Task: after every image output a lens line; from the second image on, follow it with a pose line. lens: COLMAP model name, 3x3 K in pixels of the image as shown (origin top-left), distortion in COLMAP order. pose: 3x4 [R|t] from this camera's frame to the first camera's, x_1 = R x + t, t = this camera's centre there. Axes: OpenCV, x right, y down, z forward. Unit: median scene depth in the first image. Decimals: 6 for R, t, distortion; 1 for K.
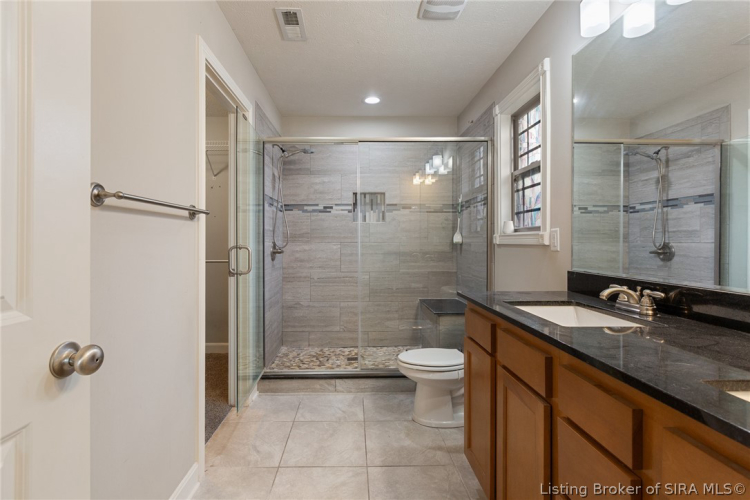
lens RADIAL K [[335.1, 0, 372.7], [0, 335.1, 243.7], [0, 0, 1]] dist [-0.002571, 0.000991]
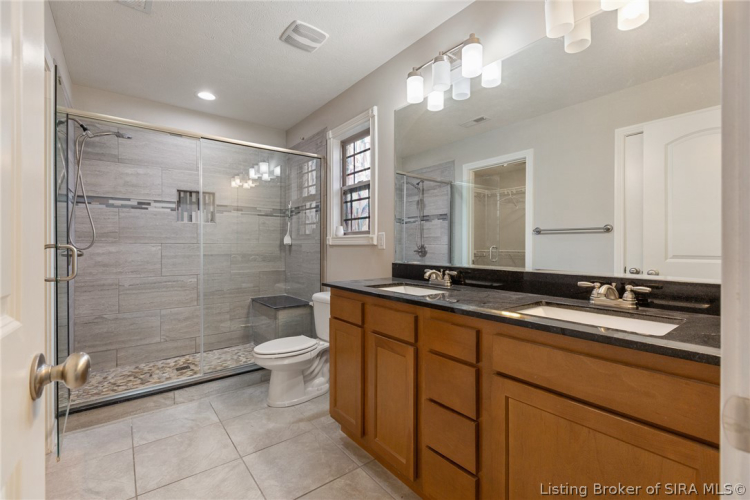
lens RADIAL K [[309.5, 0, 375.9], [0, 309.5, 248.8], [0, 0, 1]] dist [-0.006340, -0.000096]
pose [[0.813127, -0.005707, 0.582058, -0.133511], [0.002209, 0.999975, 0.006719, 0.008067], [-0.582082, -0.004177, 0.813119, -0.010124]]
